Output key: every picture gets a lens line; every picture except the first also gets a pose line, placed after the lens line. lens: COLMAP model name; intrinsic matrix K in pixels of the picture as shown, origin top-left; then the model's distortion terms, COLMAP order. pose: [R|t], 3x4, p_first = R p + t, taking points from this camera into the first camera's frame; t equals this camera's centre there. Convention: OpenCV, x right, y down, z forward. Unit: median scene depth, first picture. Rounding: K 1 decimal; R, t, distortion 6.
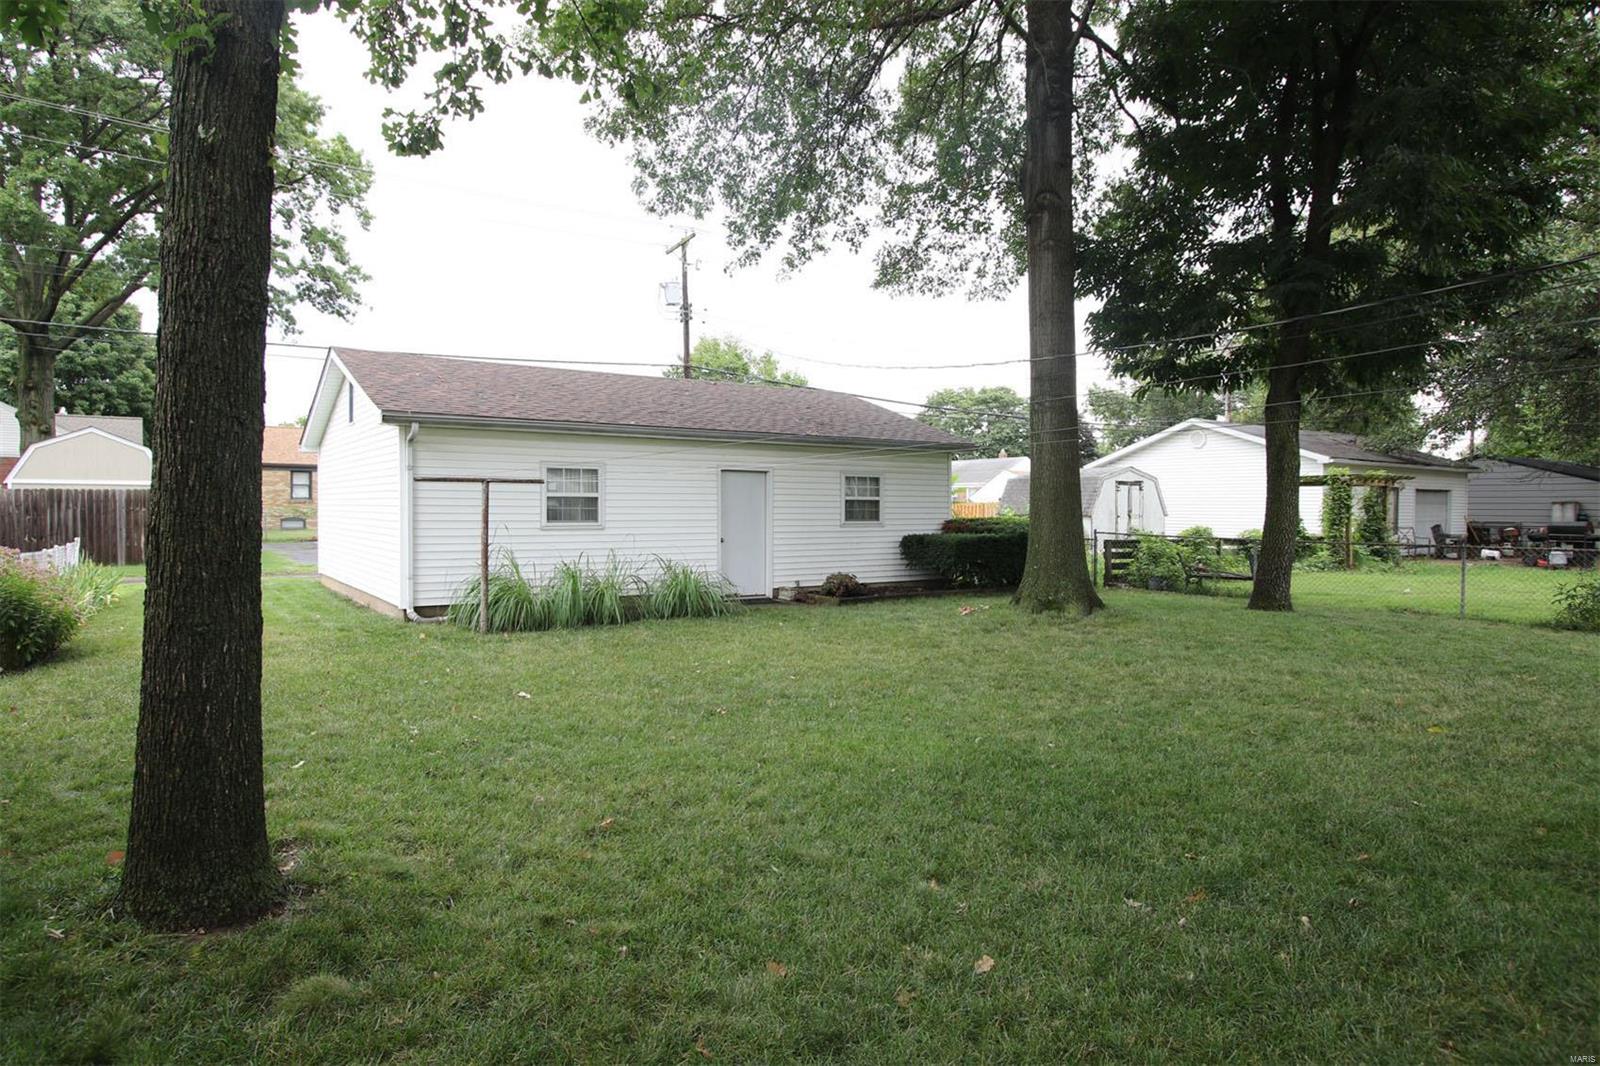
lens RADIAL K [[917.4, 0, 792.6], [0, 917.4, 531.0], [0, 0, 1]] dist [-0.001165, 0.000418]
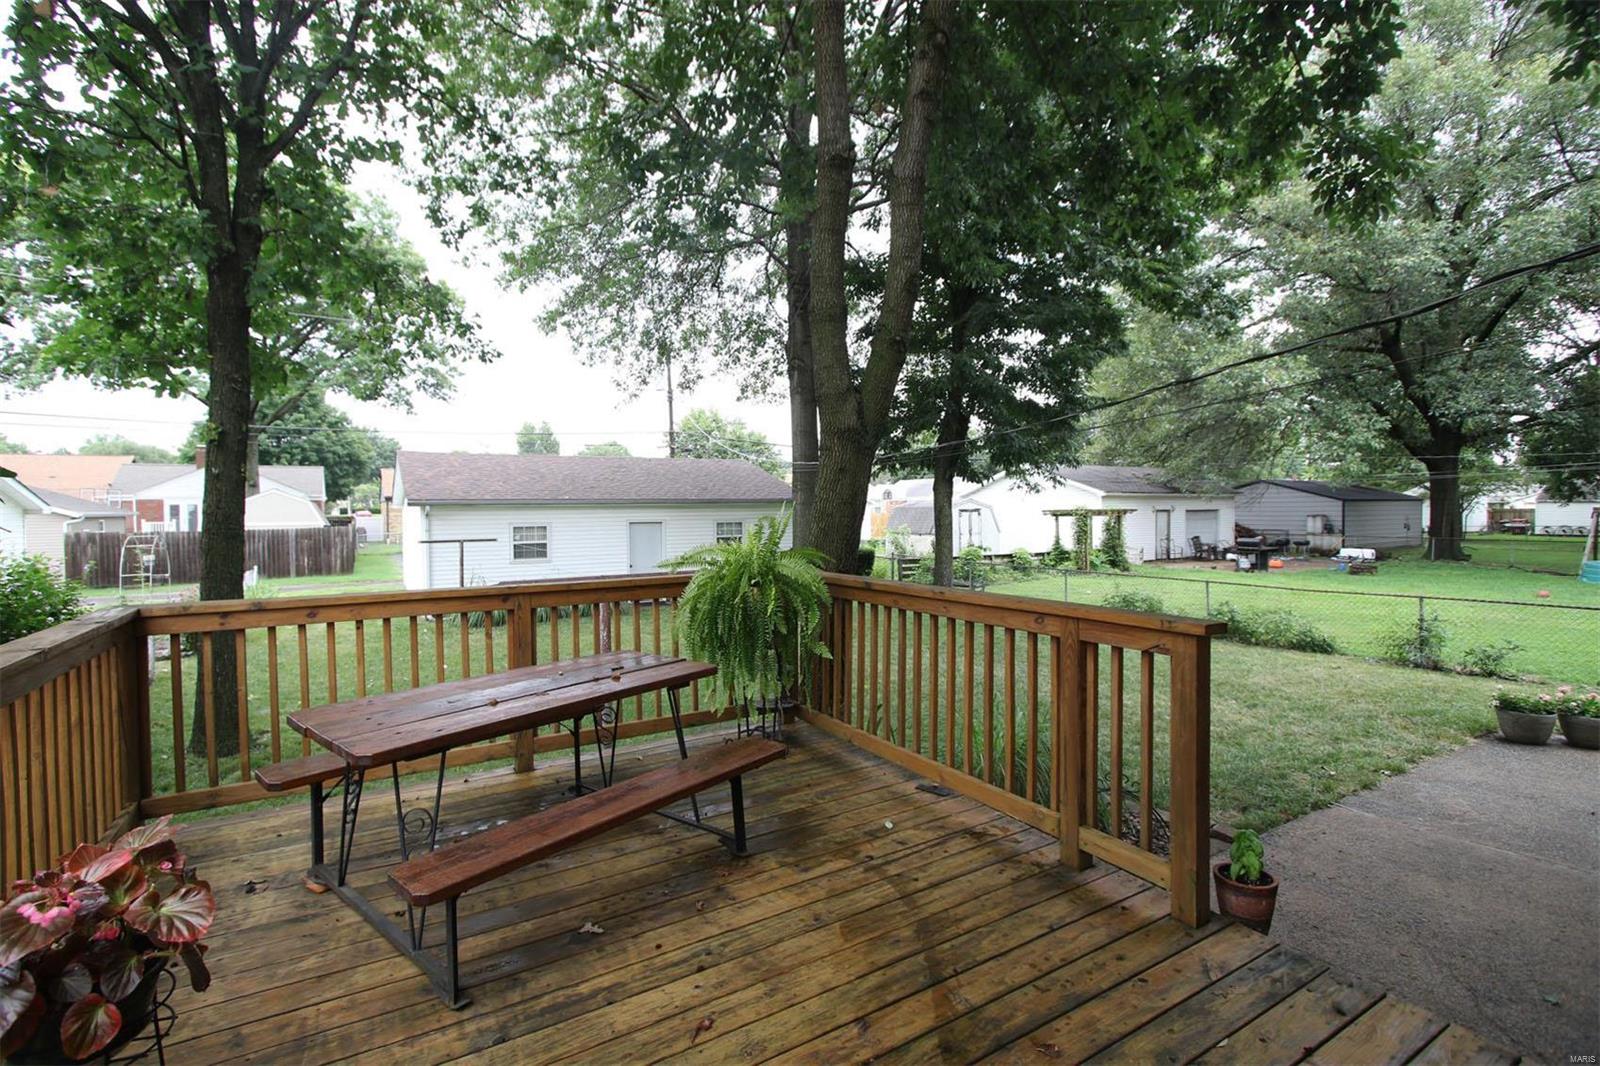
lens RADIAL K [[714.4, 0, 797.4], [0, 714.4, 531.2], [0, 0, 1]] dist [-0.006622, -0.001679]
pose [[0.998202, -0.010384, -0.059037, 0.159720], [0.011063, 0.999876, 0.011188, -0.033995], [0.058913, -0.011821, 0.998193, -0.132700]]
